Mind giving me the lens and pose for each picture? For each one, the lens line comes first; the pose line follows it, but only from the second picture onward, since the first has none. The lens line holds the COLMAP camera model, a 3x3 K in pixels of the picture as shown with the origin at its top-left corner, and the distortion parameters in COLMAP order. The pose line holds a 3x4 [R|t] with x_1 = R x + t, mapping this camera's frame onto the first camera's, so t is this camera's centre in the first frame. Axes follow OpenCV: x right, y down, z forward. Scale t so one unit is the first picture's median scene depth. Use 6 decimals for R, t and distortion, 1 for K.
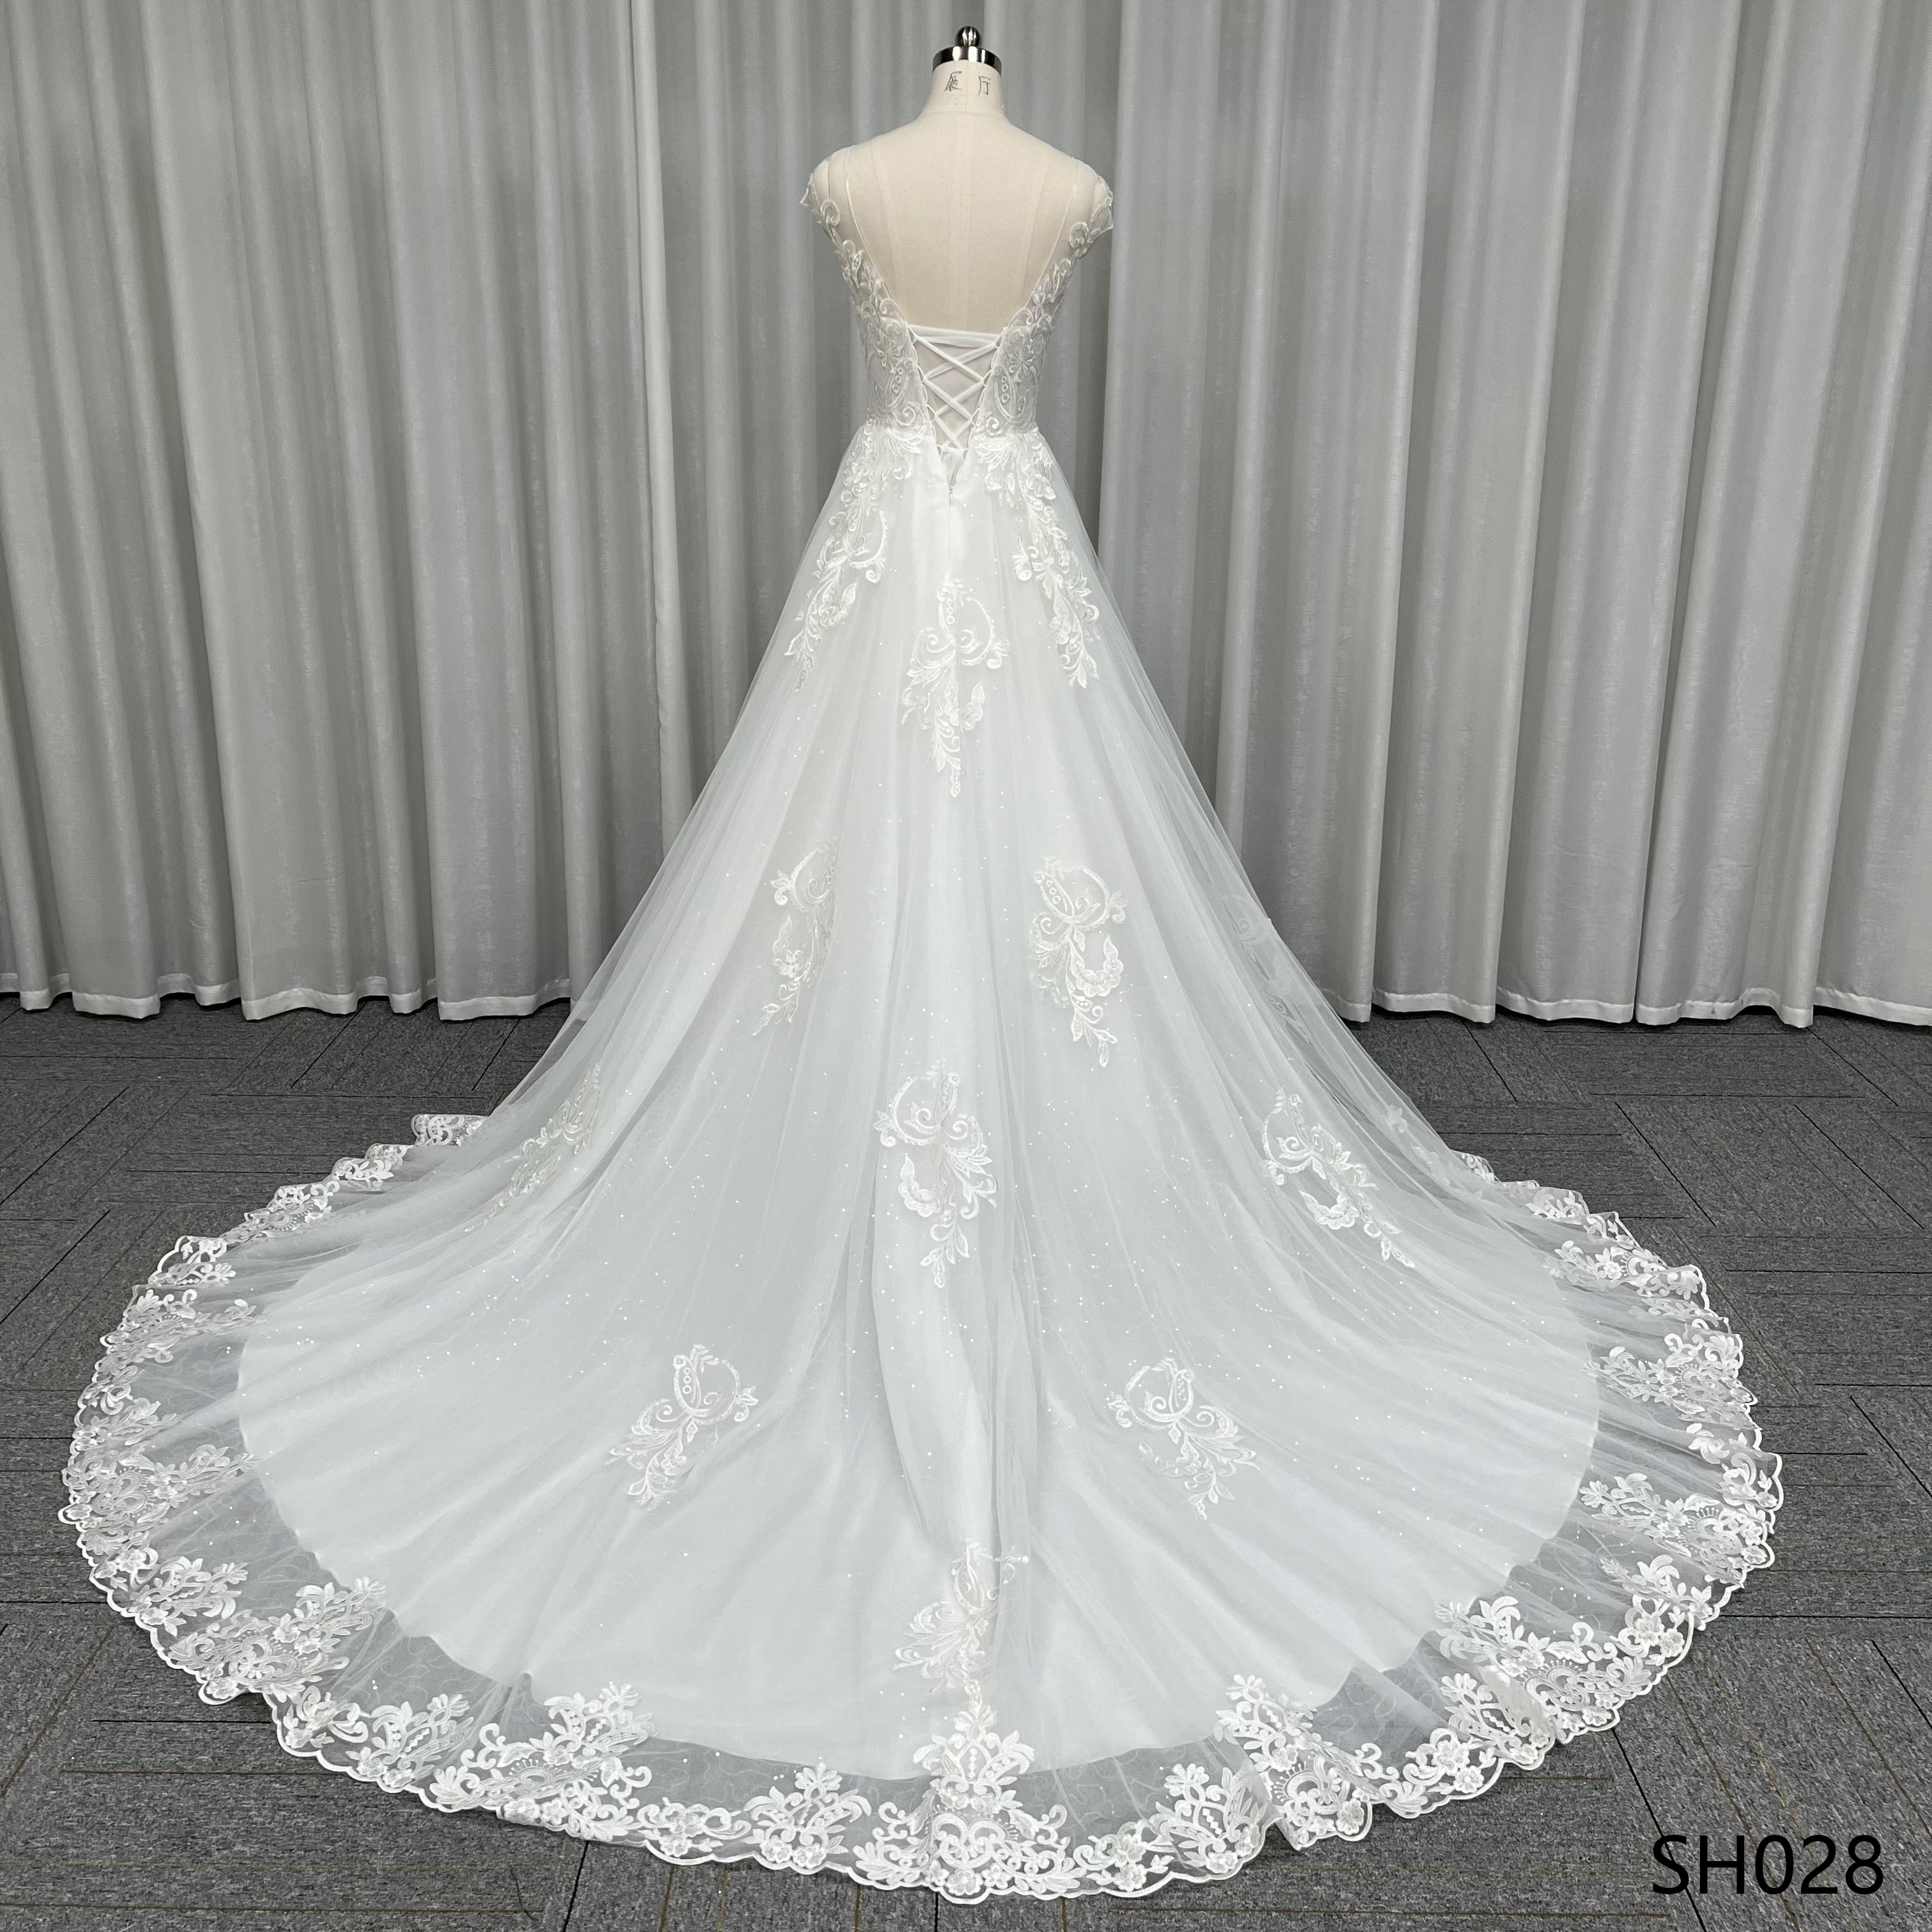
lens RADIAL K [[1956.0, 0, 982.6], [0, 1956.0, 978.1], [0, 0, 1]] dist [0.065176, -0.088368]
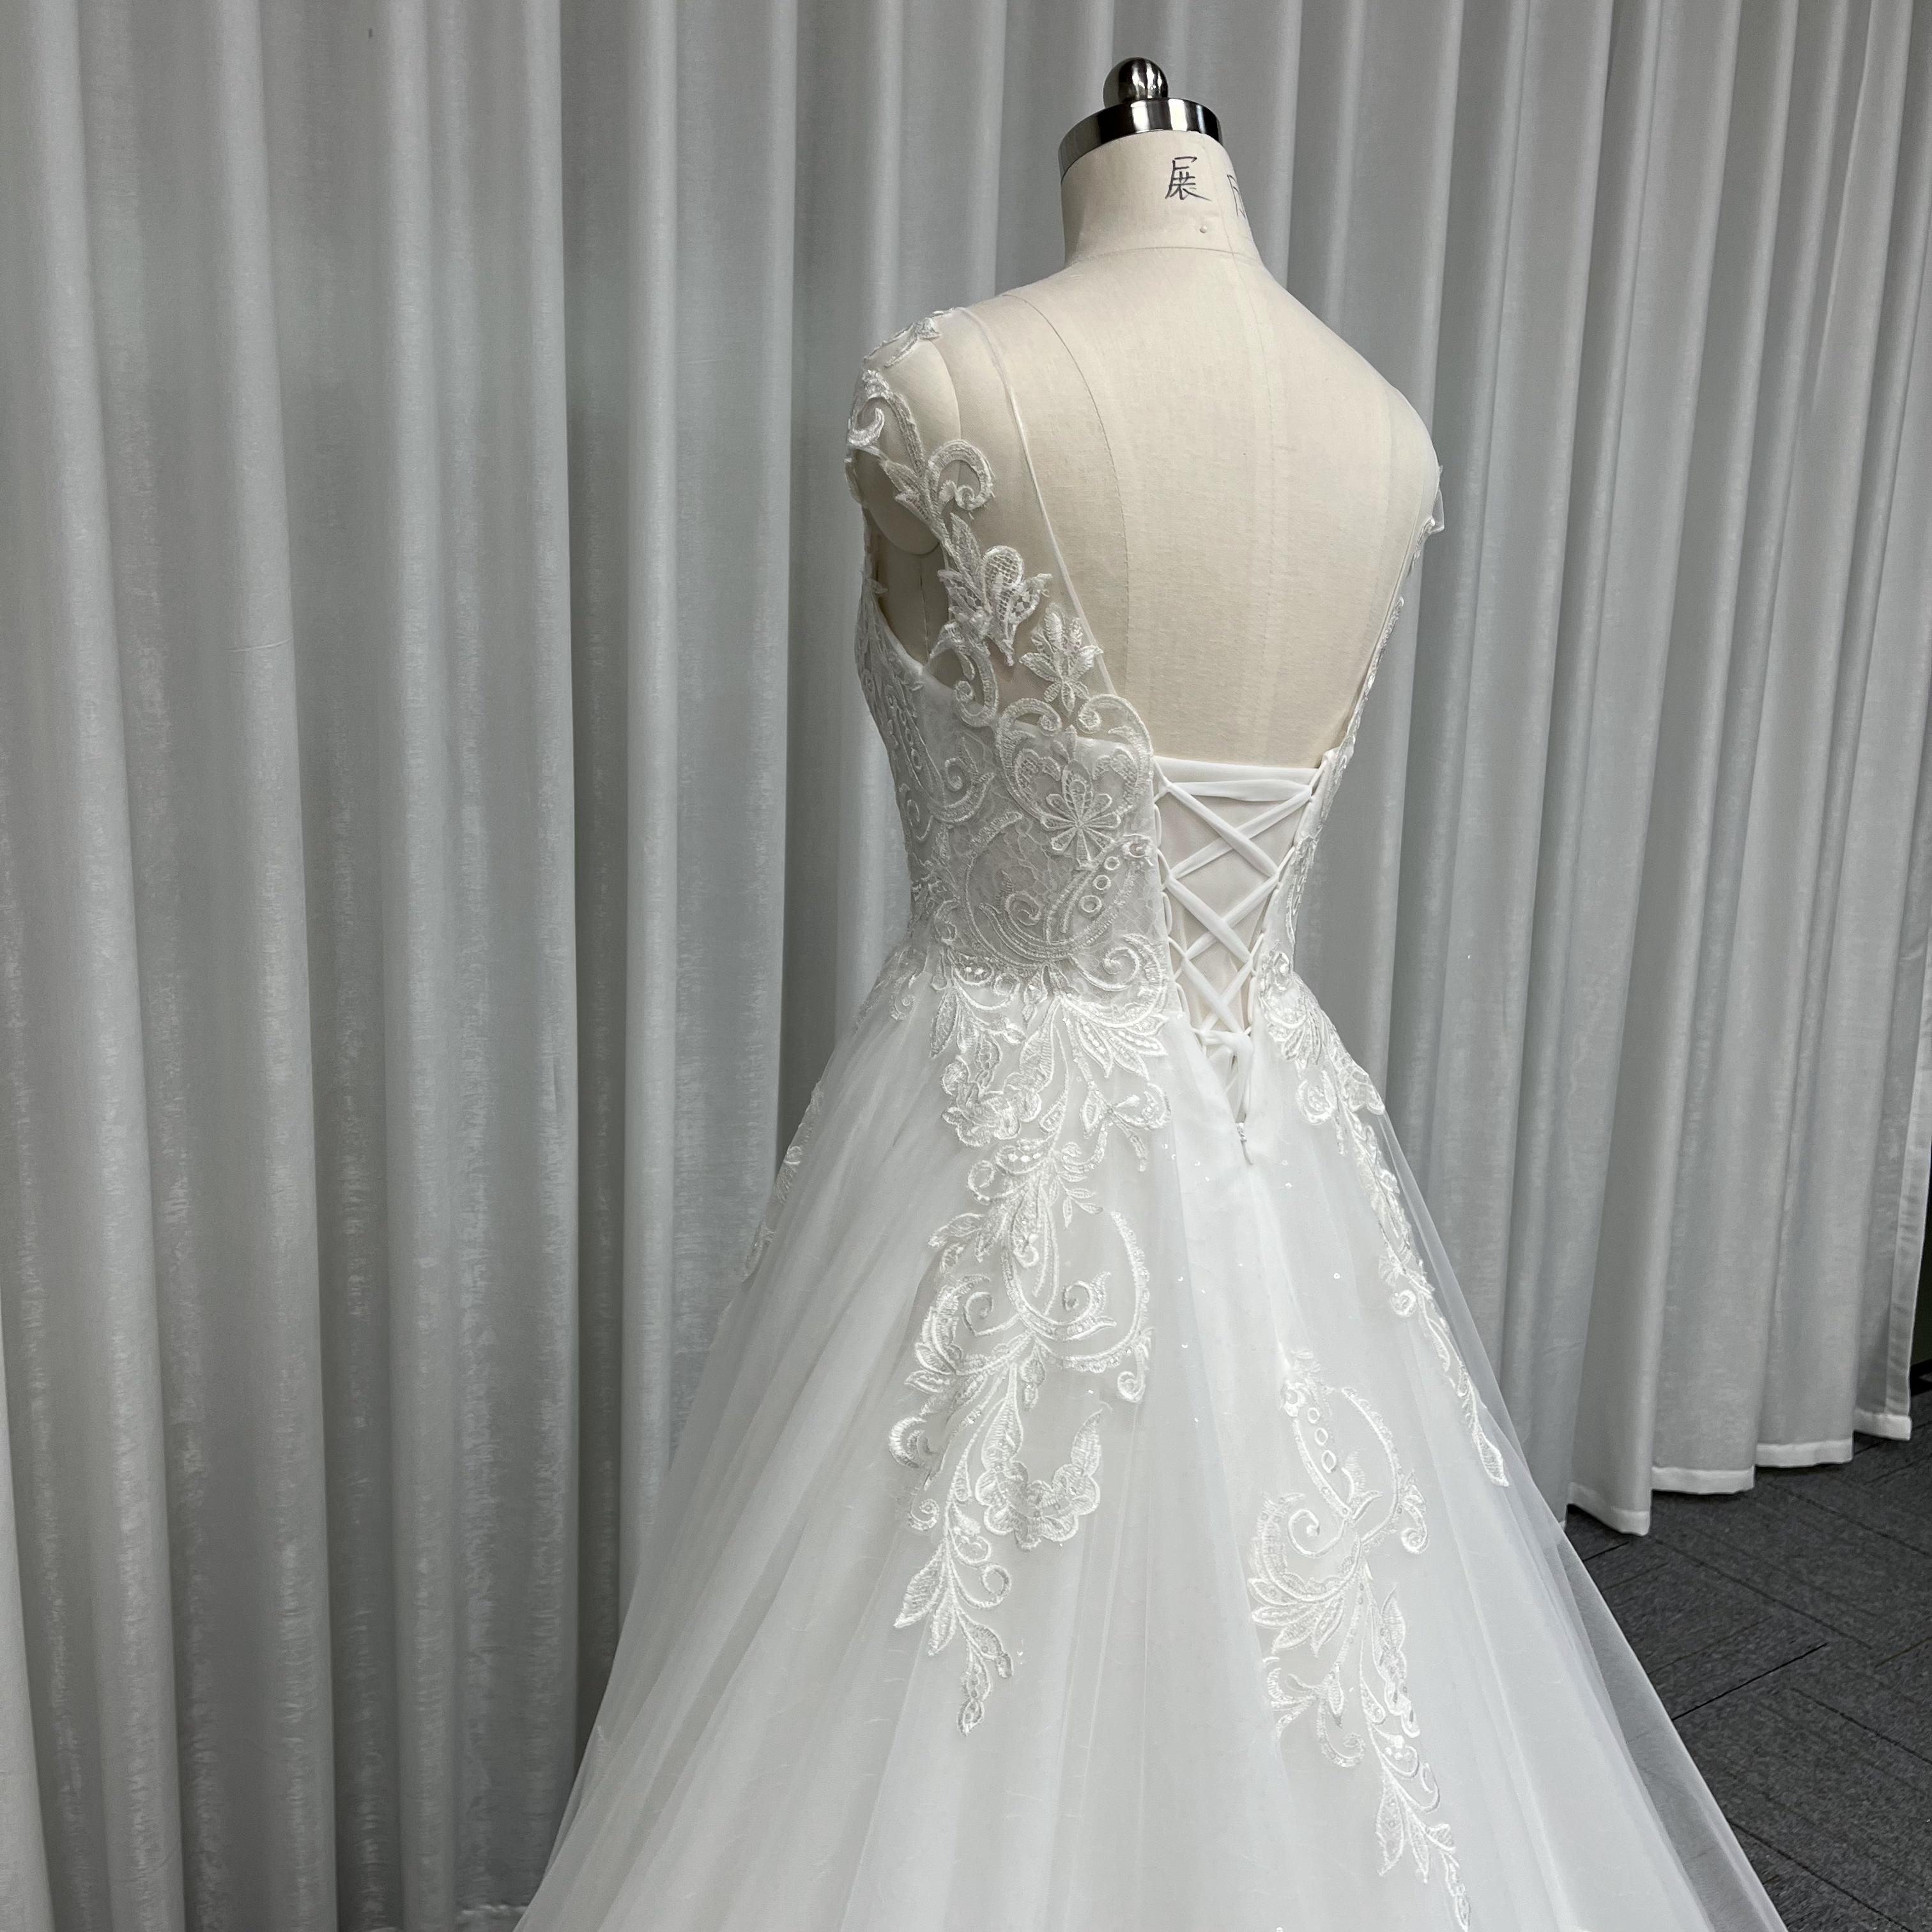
lens RADIAL K [[1945.6, 0, 990.8], [0, 1945.6, 979.4], [0, 0, 1]] dist [0.143209, -0.388222]
pose [[0.818316, -0.104532, 0.565183, -0.296082], [0.162472, 0.985288, -0.053007, -0.275895], [-0.551328, 0.135203, 0.823261, 0.710251]]
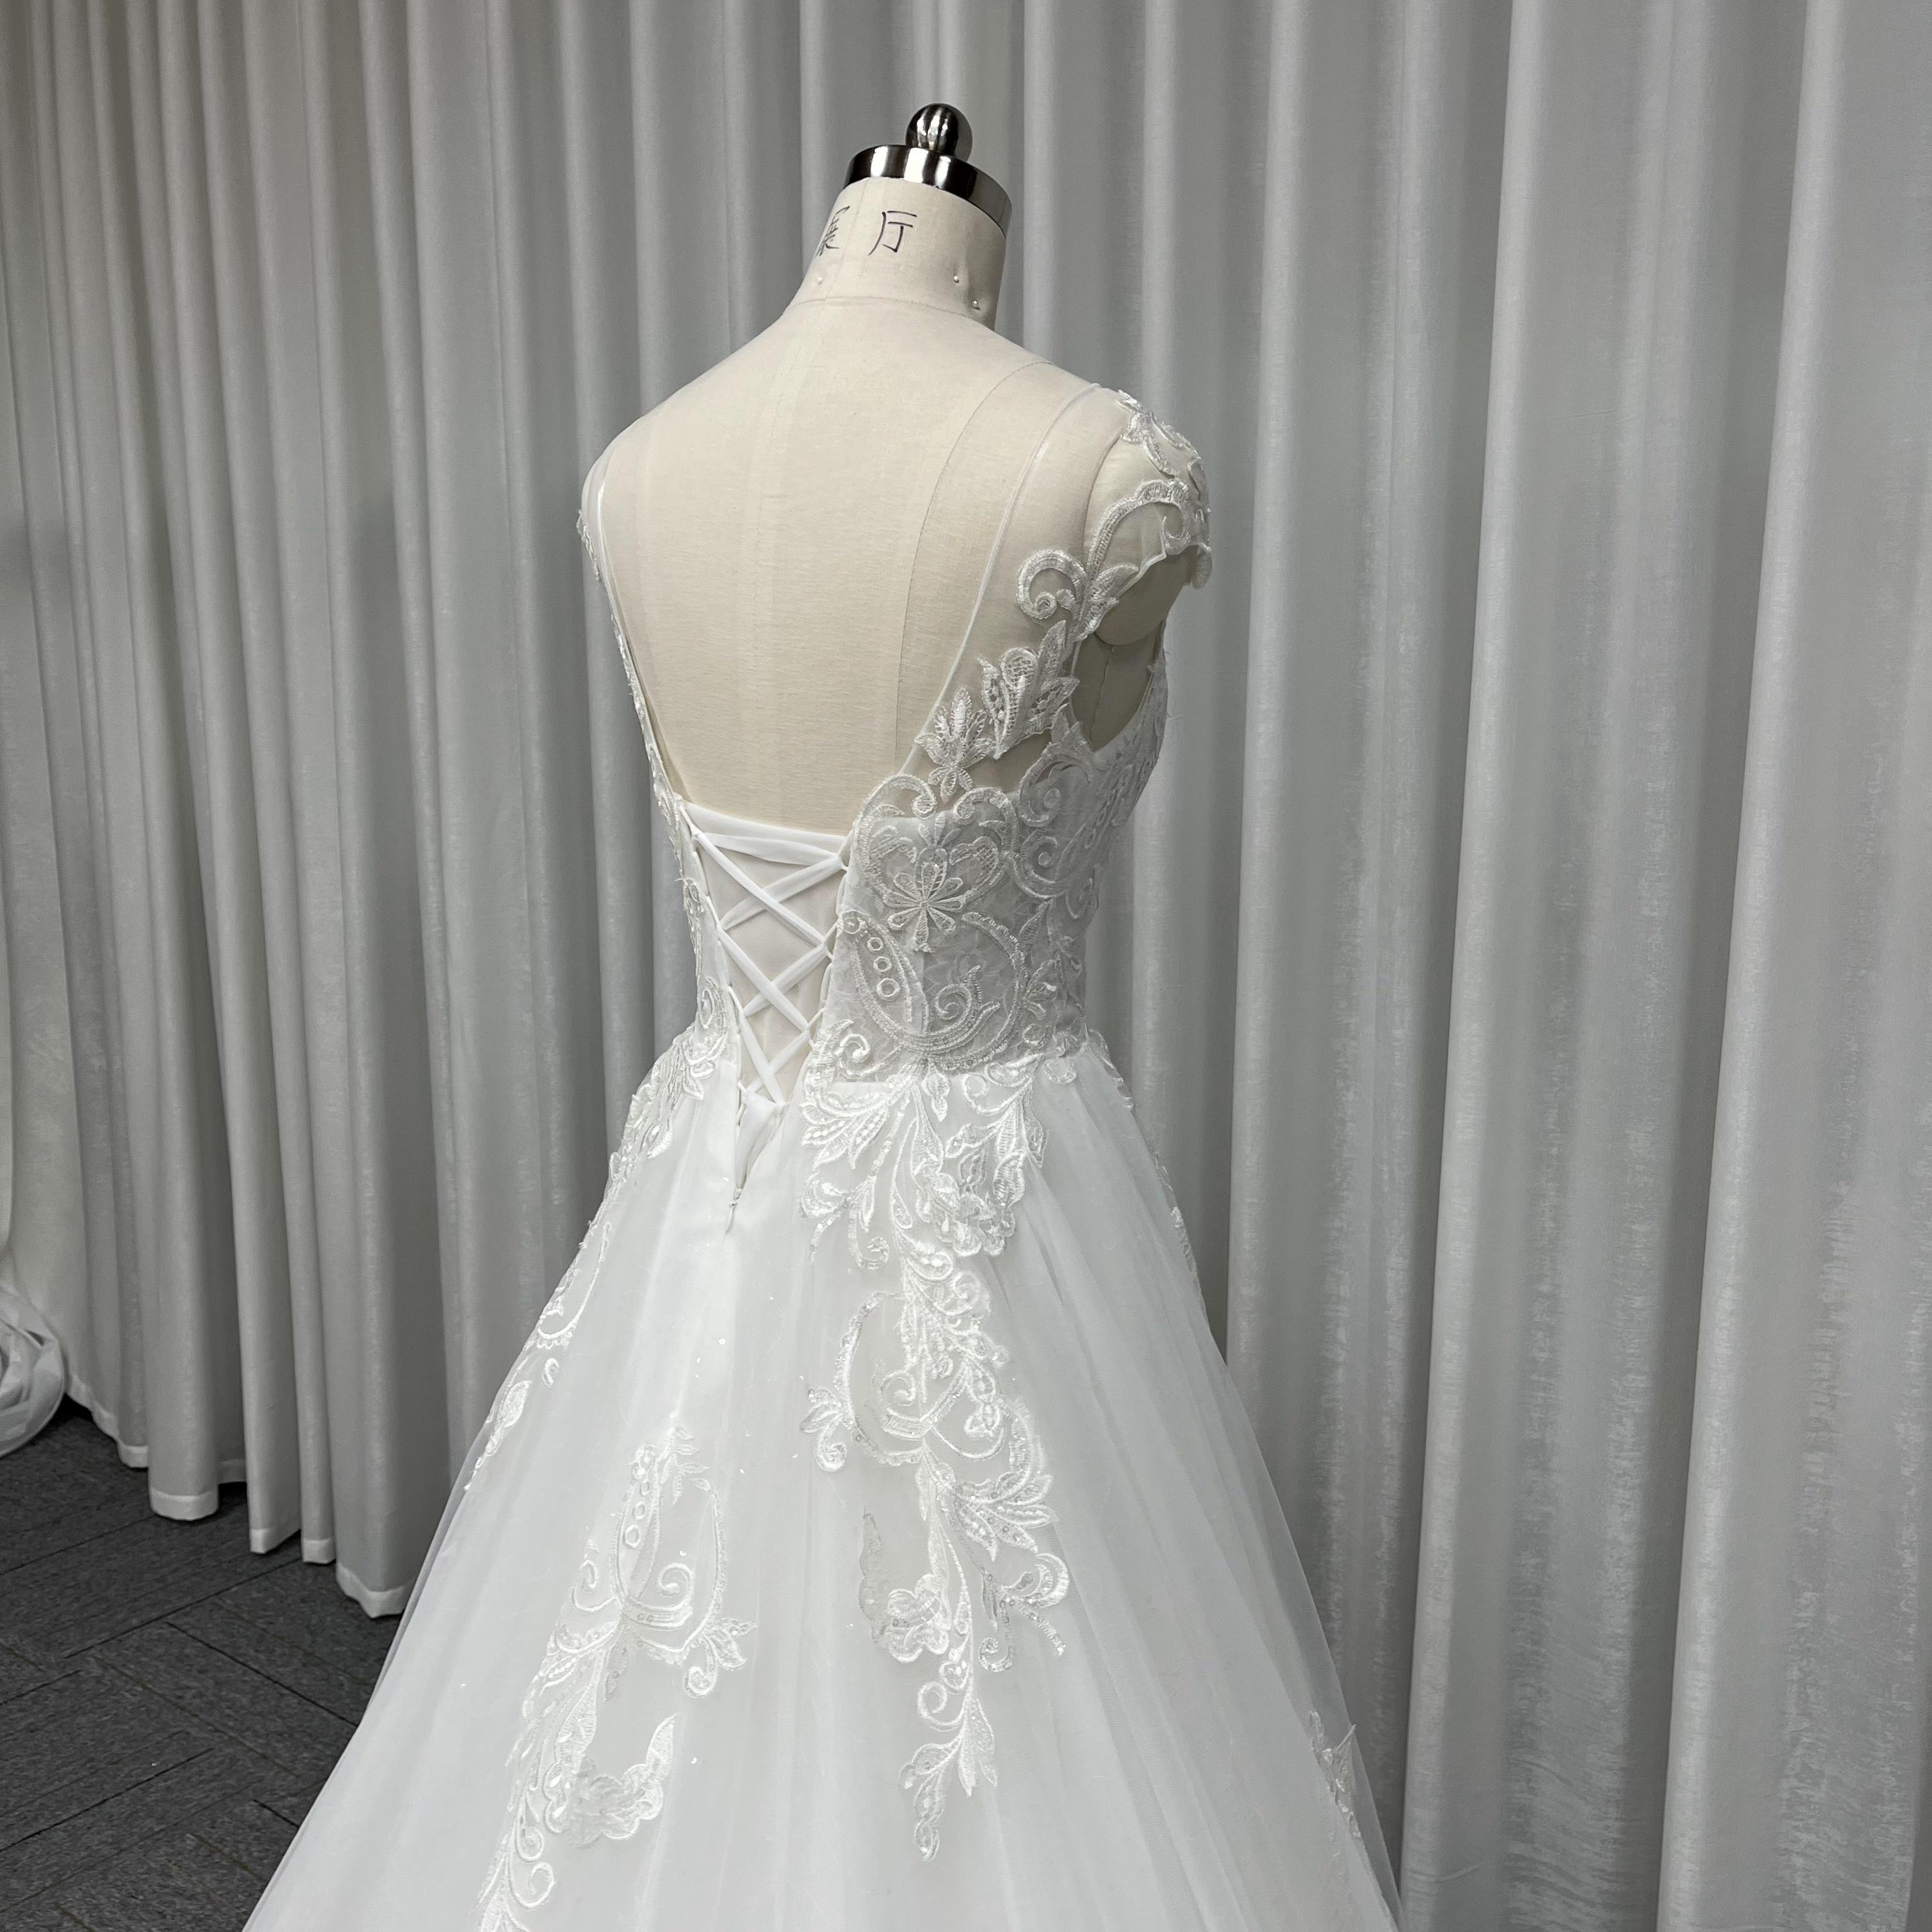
lens RADIAL K [[1963.8, 0, 965.7], [0, 1963.8, 999.5], [0, 0, 1]] dist [0.136376, -0.335400]
pose [[0.787052, 0.096385, -0.609311, 0.270237], [-0.187713, 0.978299, -0.087717, -0.270461], [0.587634, 0.183414, 0.788065, 0.726172]]
